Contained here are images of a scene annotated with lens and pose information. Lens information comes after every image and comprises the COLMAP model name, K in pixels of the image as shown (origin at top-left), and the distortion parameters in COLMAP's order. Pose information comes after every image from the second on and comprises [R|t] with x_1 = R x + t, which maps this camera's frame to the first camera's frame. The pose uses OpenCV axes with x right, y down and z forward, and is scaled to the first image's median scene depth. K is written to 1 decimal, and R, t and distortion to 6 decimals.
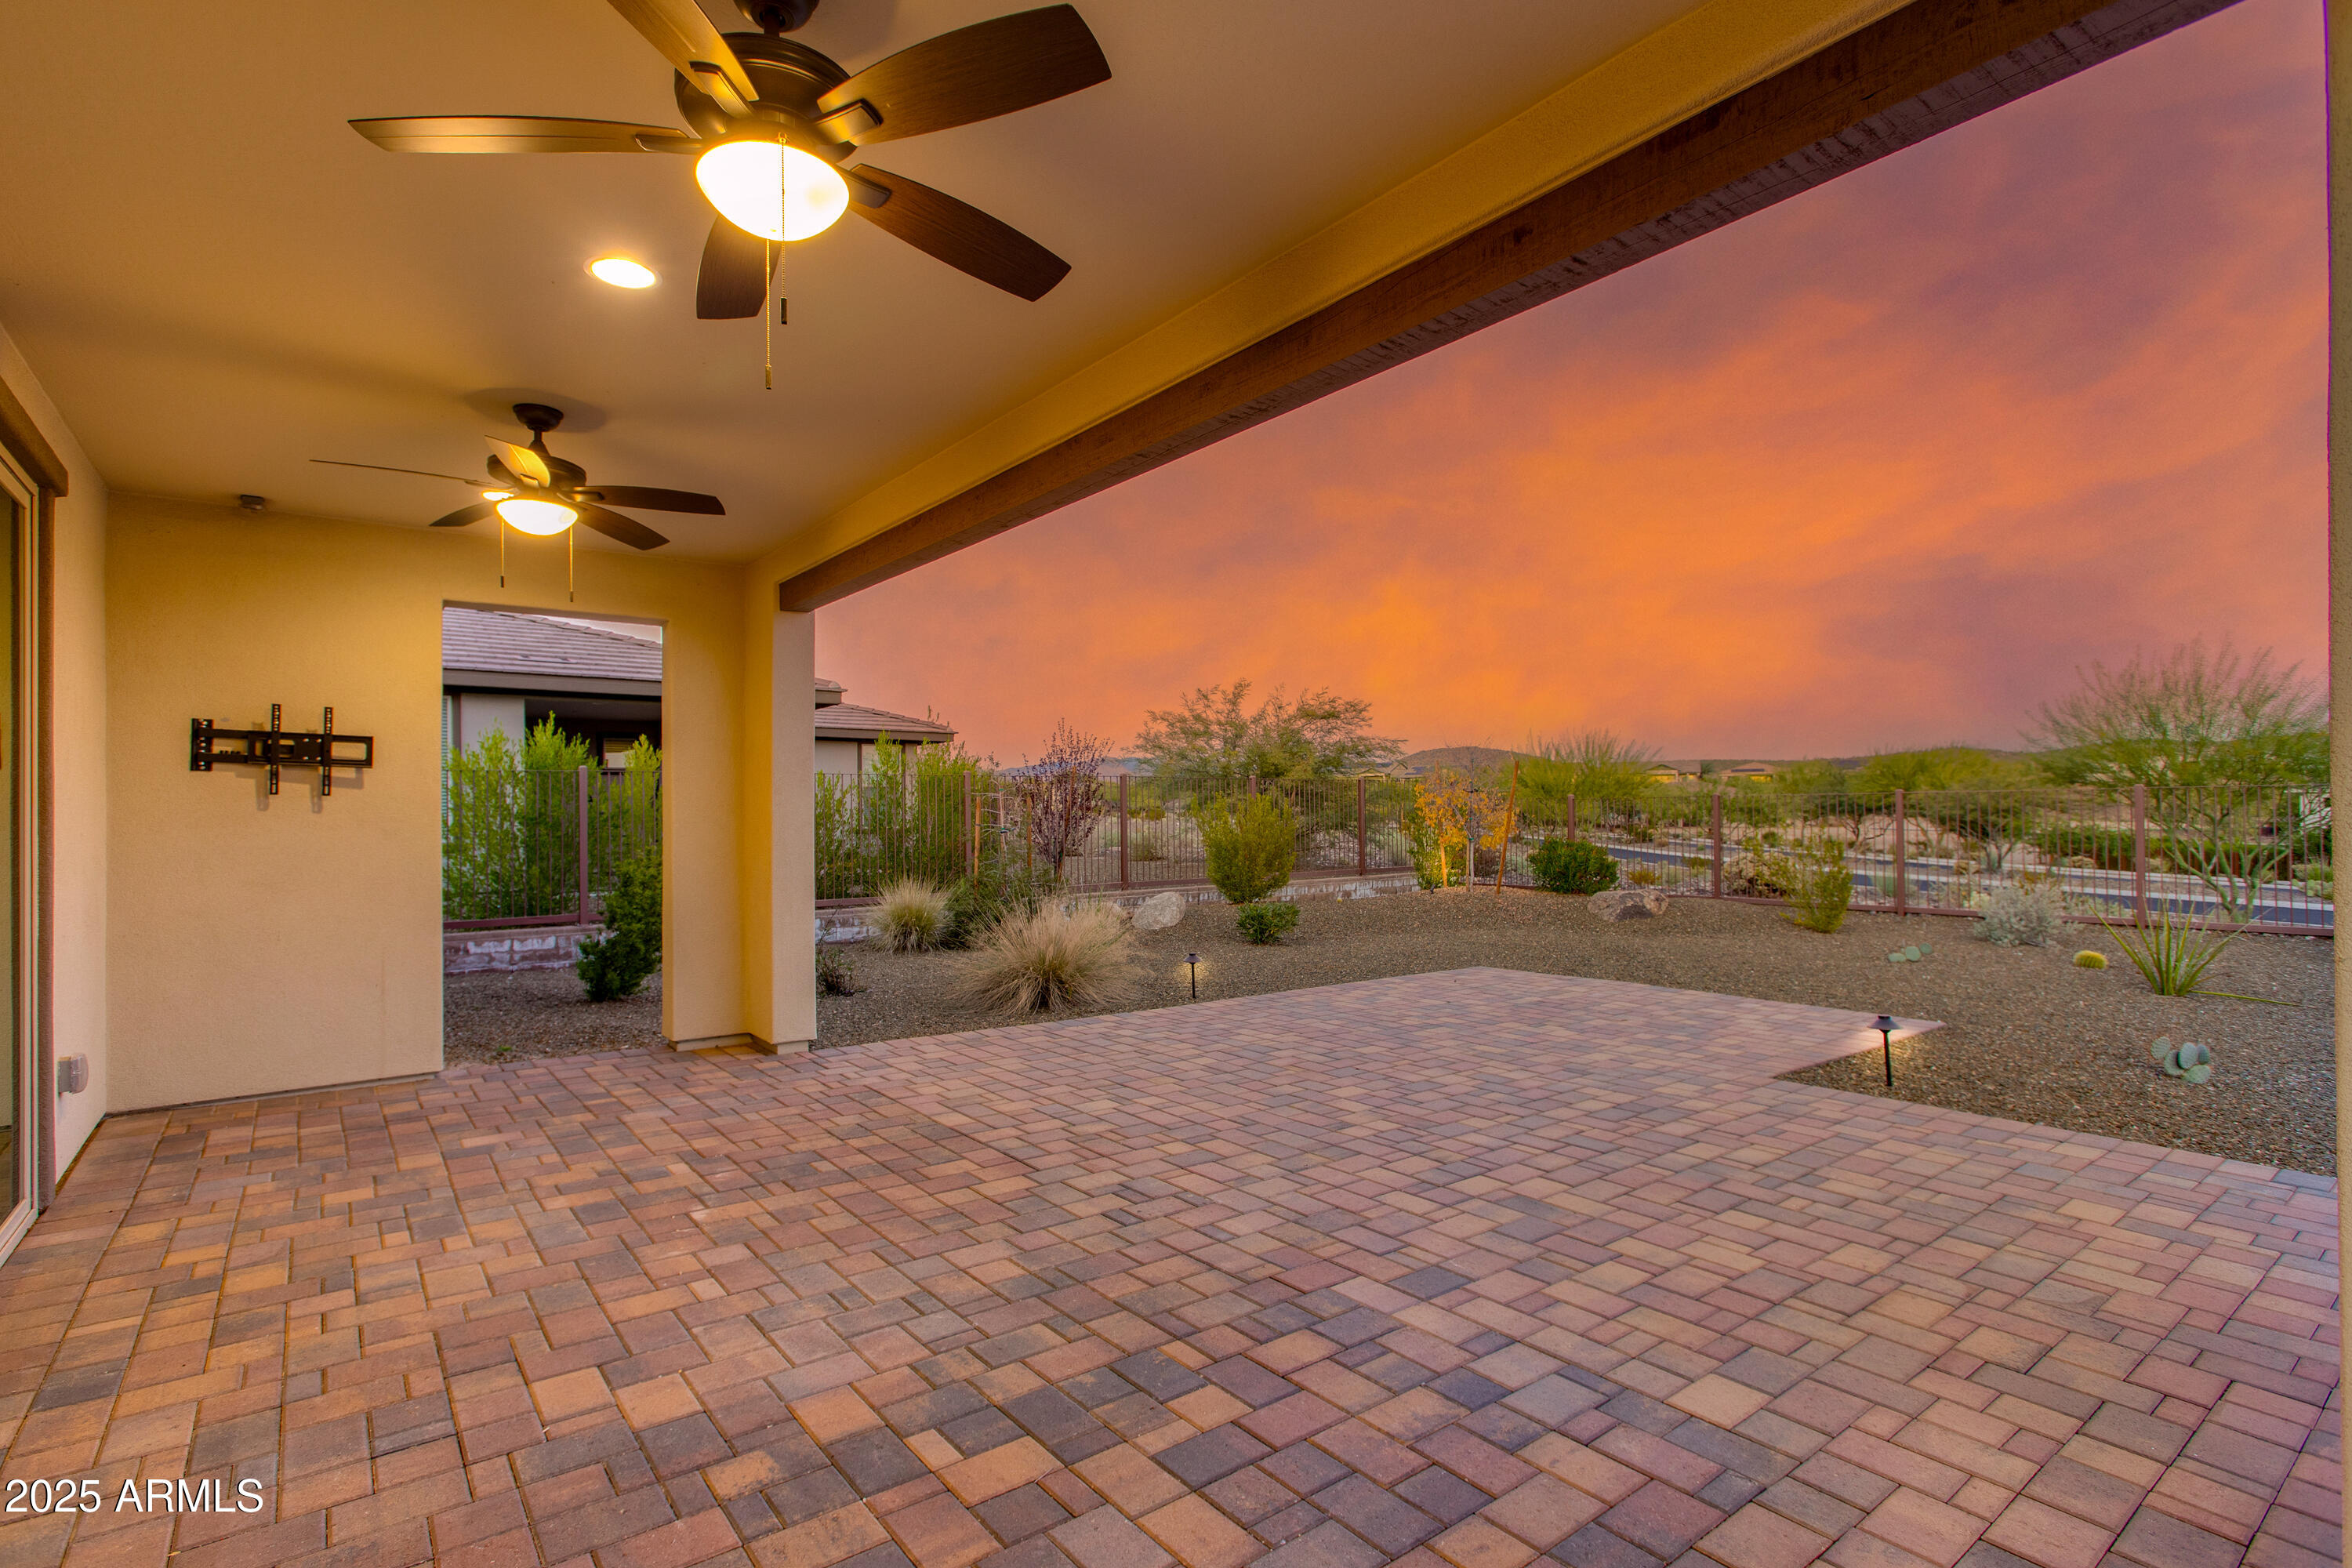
lens RADIAL K [[1117.8, 0, 1134.8], [0, 1117.8, 801.4], [0, 0, 1]] dist [-0.037305, 0.024442]
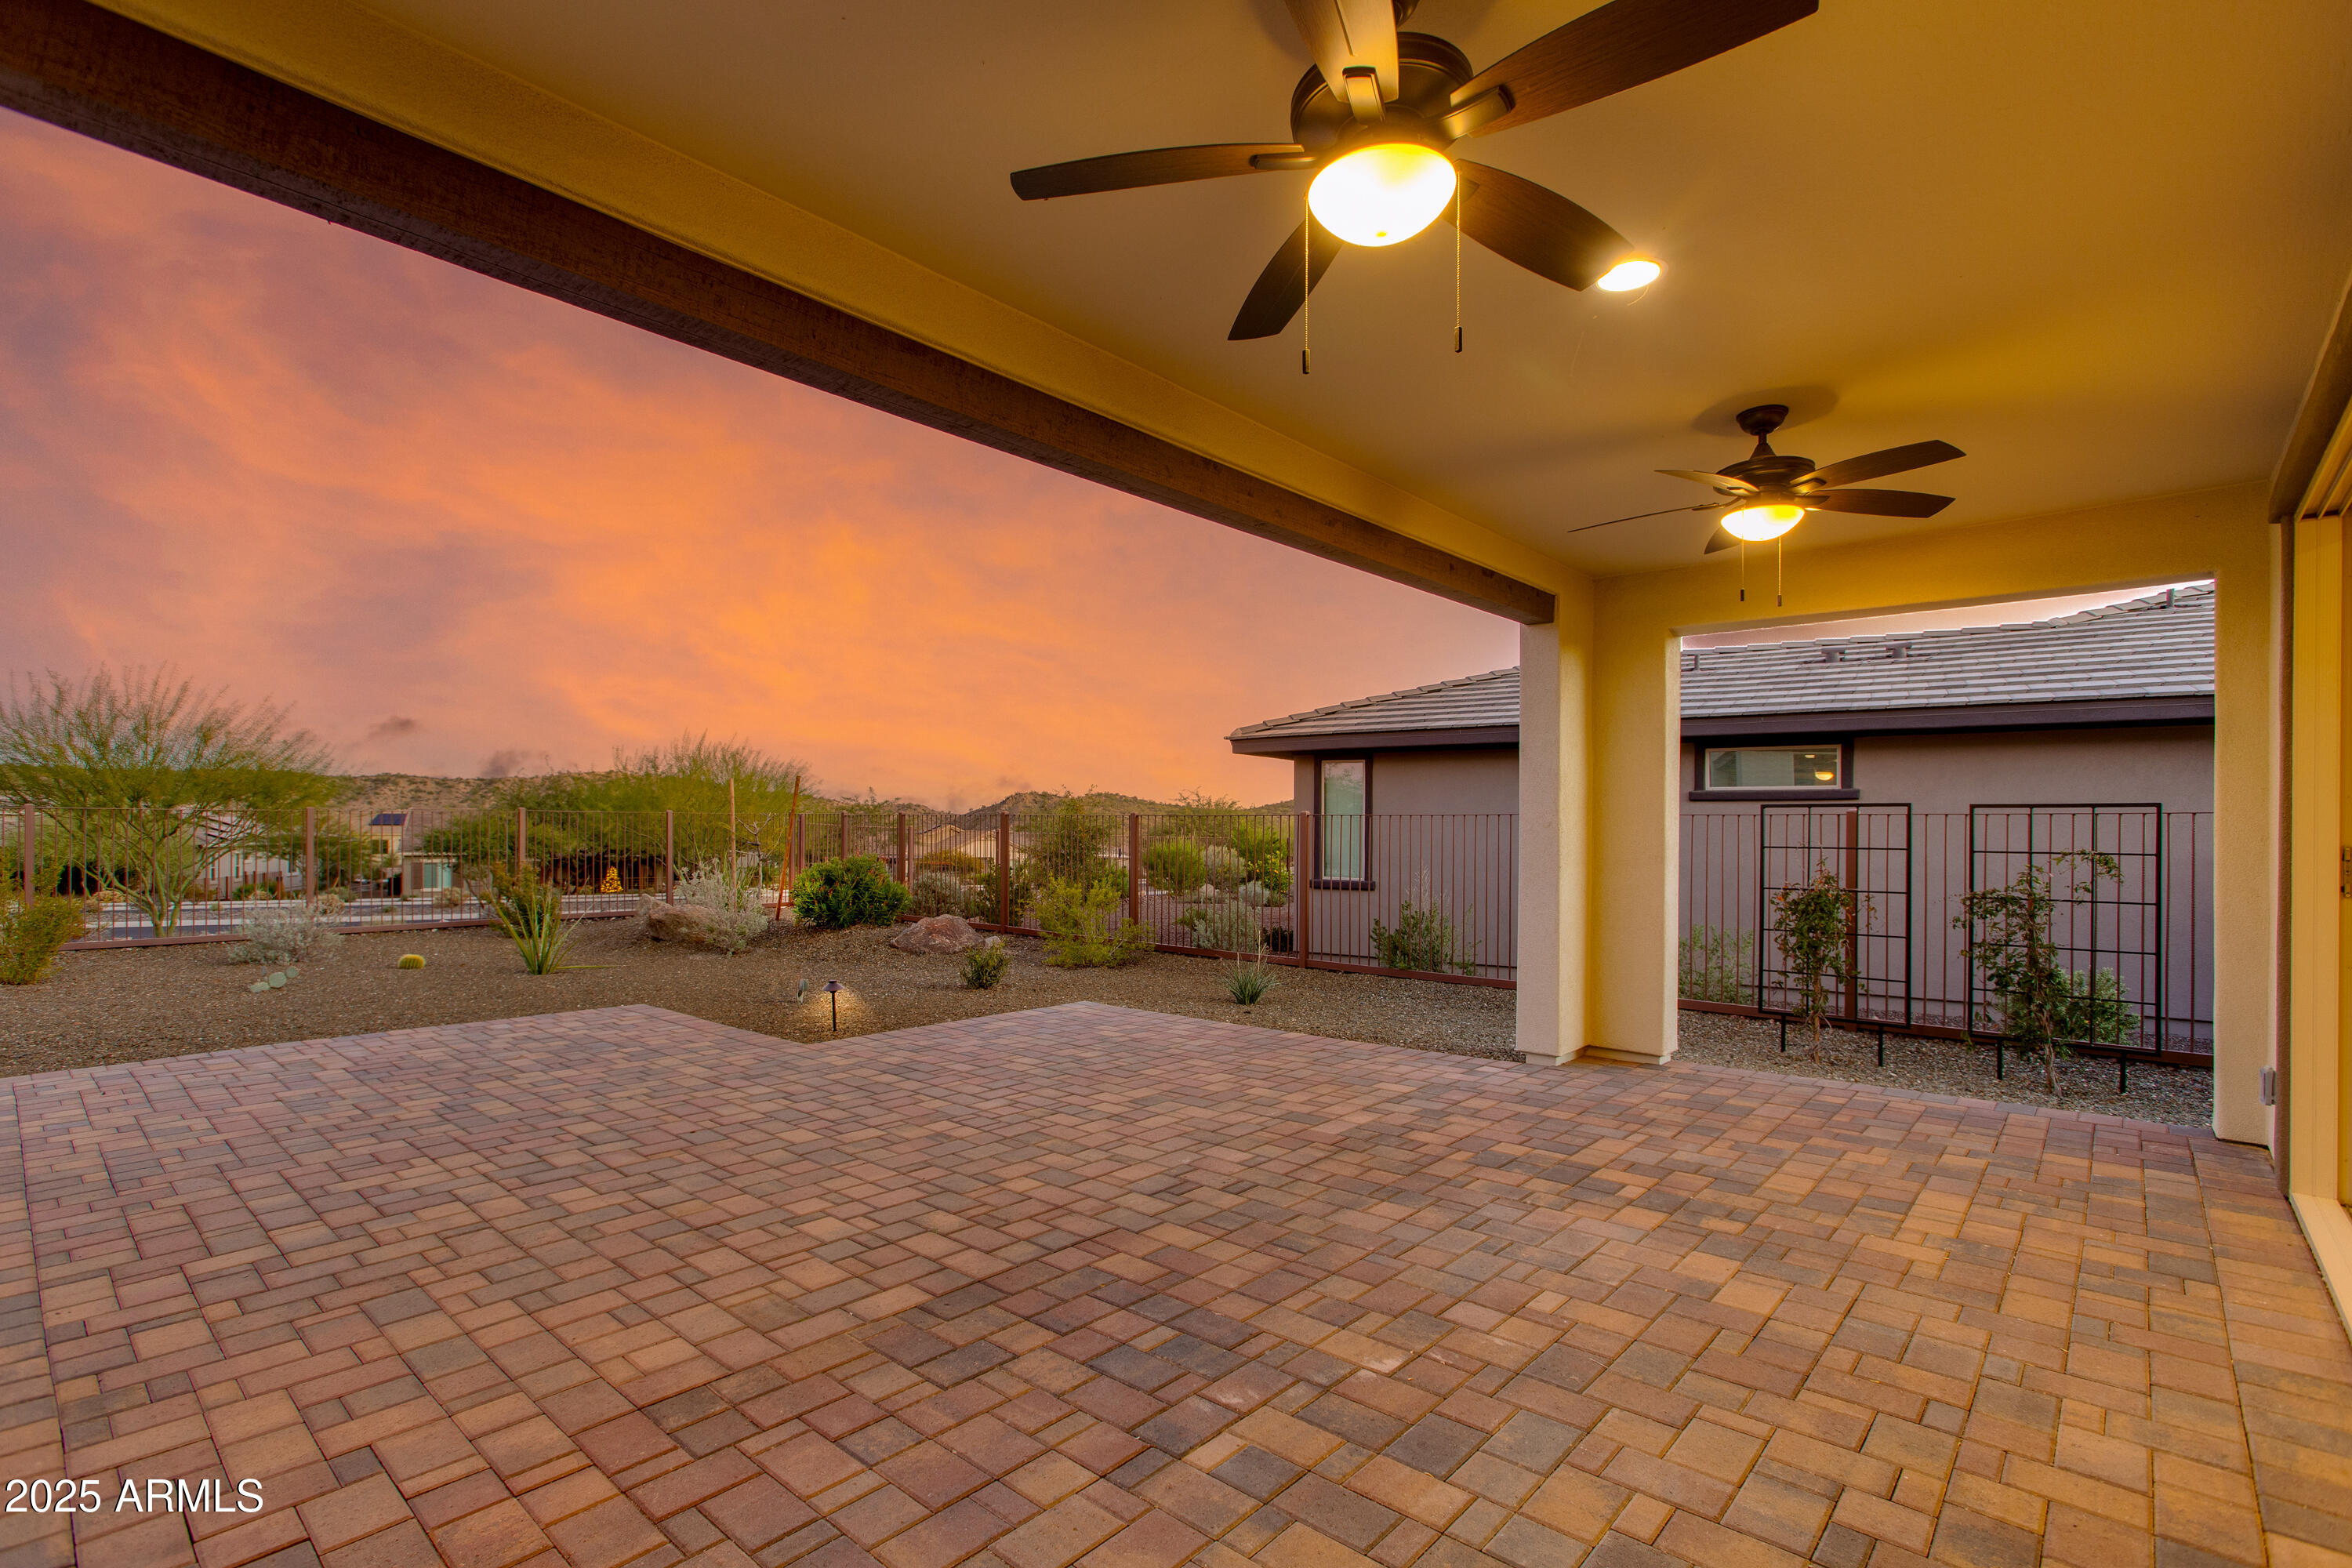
lens RADIAL K [[1099.7, 0, 1176.6], [0, 1099.7, 822.9], [0, 0, 1]] dist [-0.033919, 0.030021]
pose [[-0.202722, 0.012030, 0.979162, -0.891119], [-0.011512, 0.999826, -0.014667, 0.019790], [-0.979169, -0.014246, -0.202548, 1.062403]]
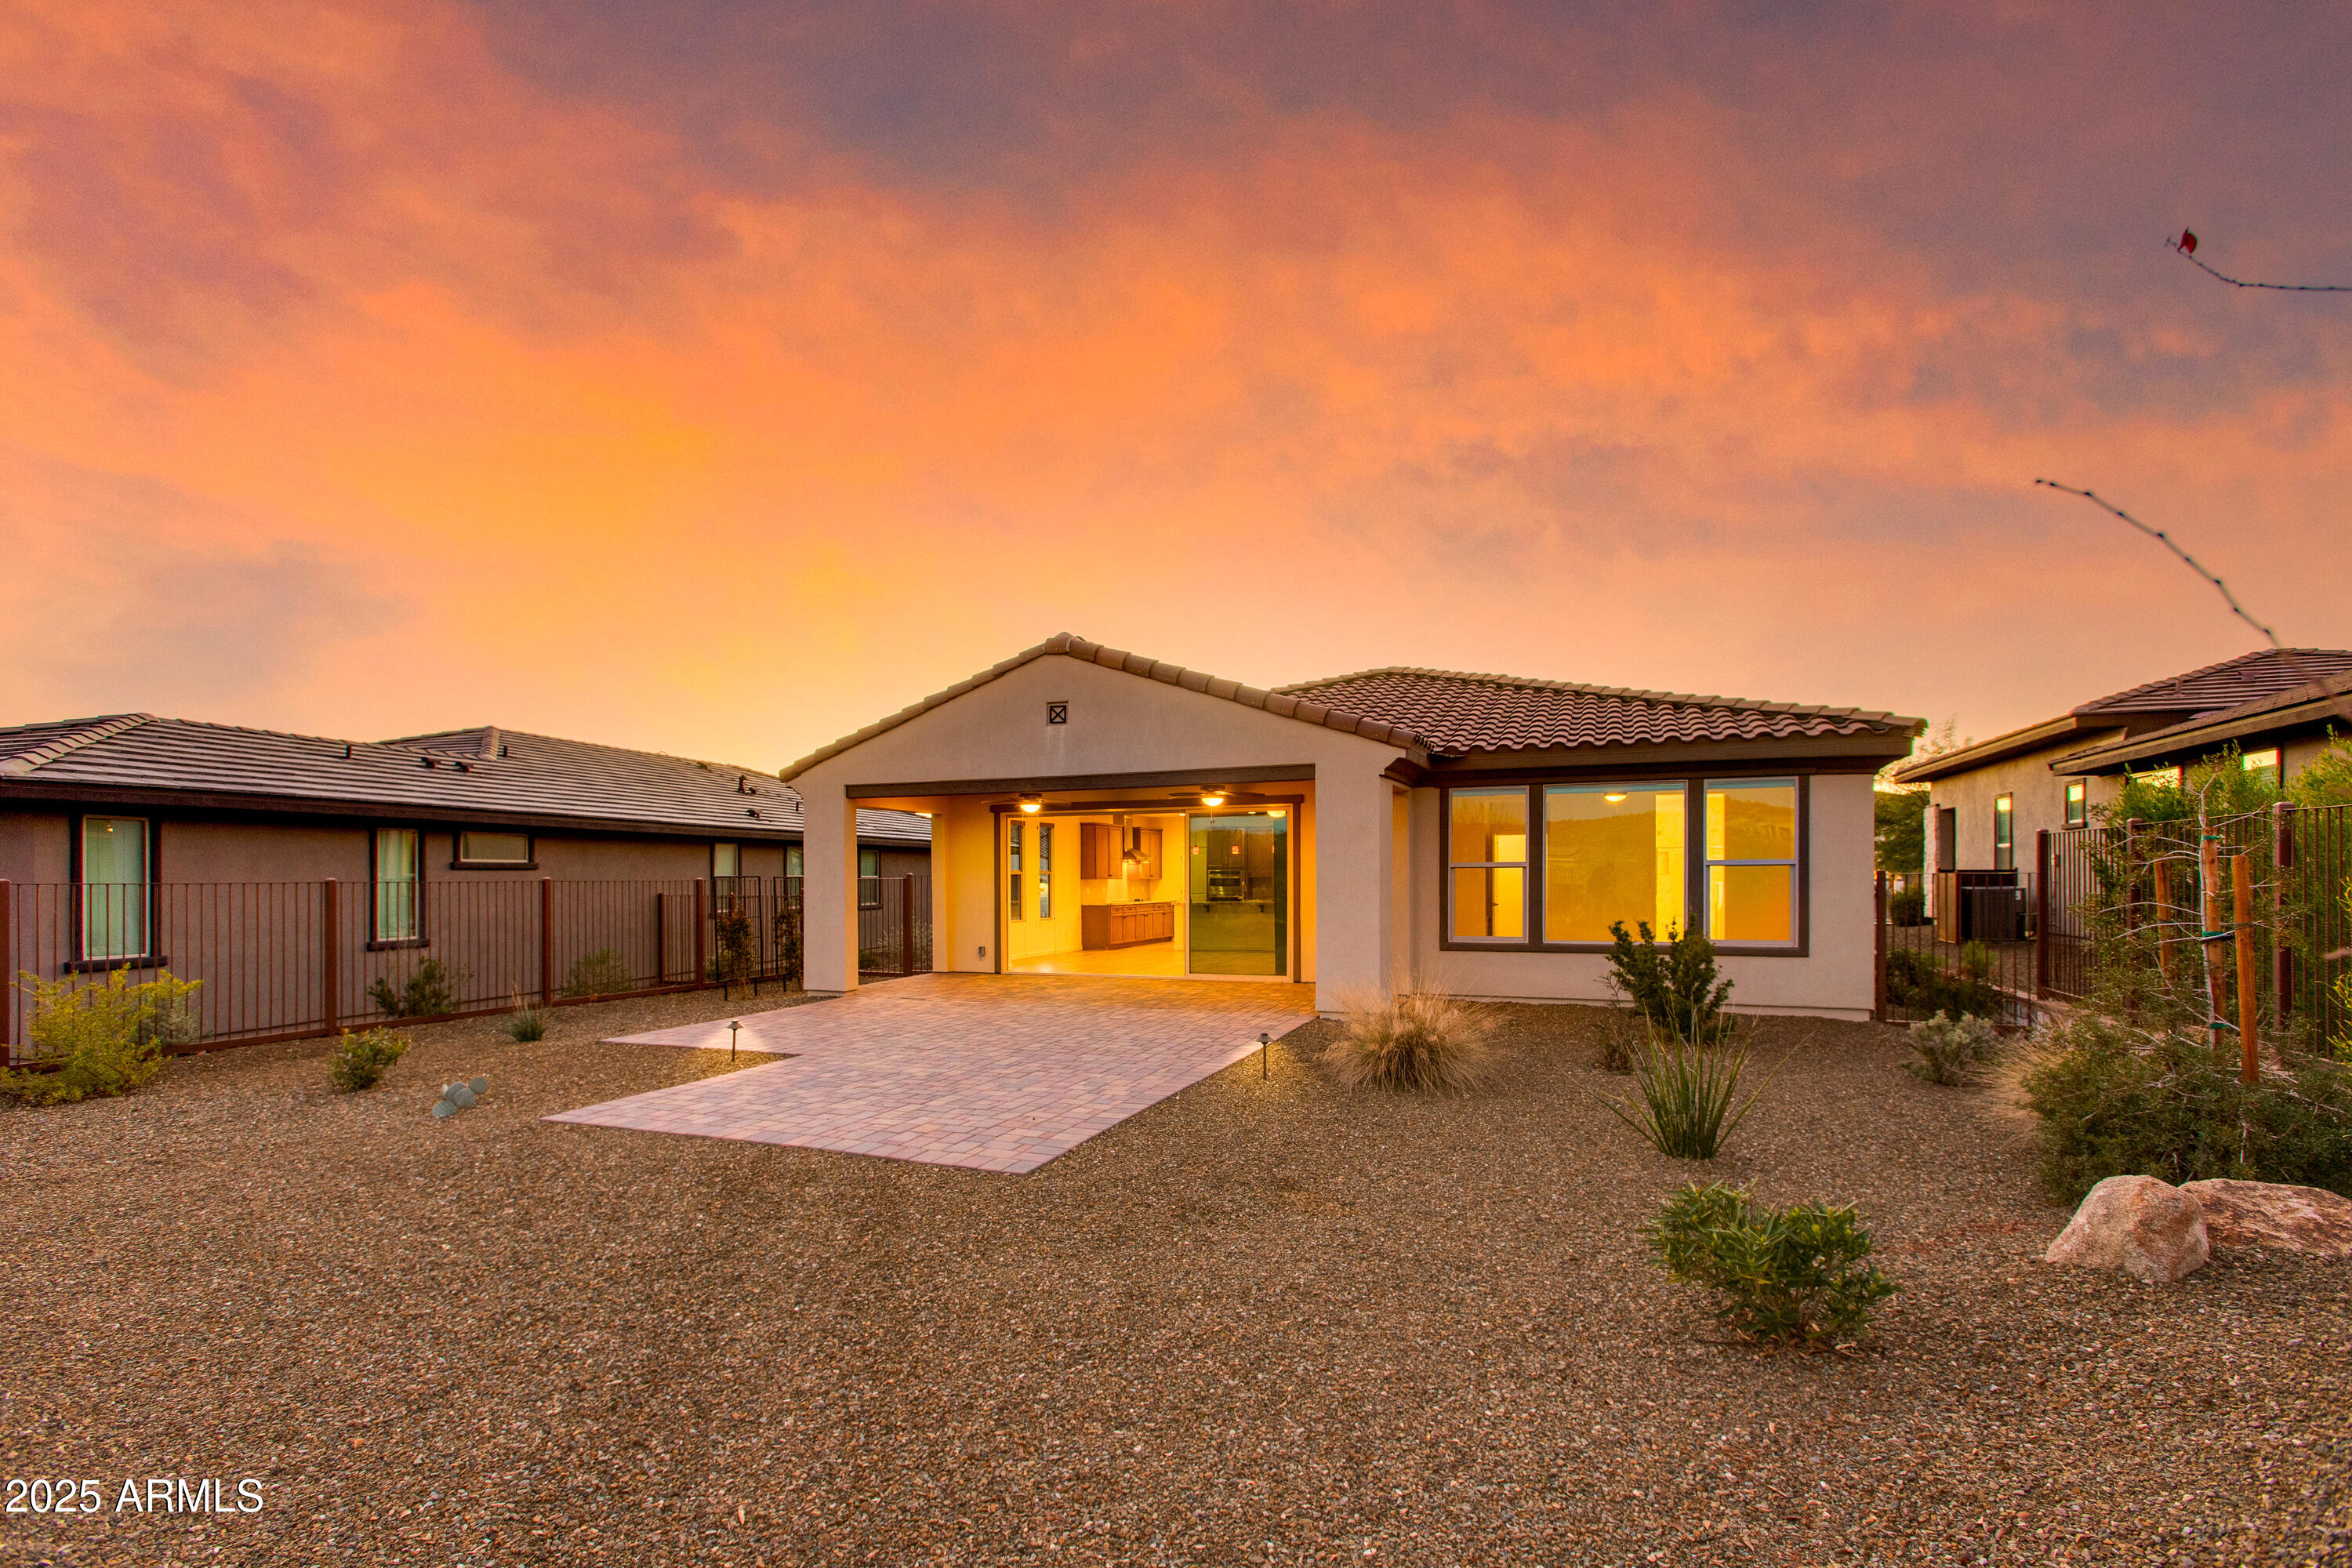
lens RADIAL K [[1072.5, 0, 1160.4], [0, 1072.5, 864.3], [0, 0, 1]] dist [-0.000207, 0.001010]
pose [[-0.855726, 0.010176, -0.517329, 1.191877], [0.019794, 0.999719, -0.013077, -0.012744], [0.517050, -0.021430, -0.855687, 3.381773]]
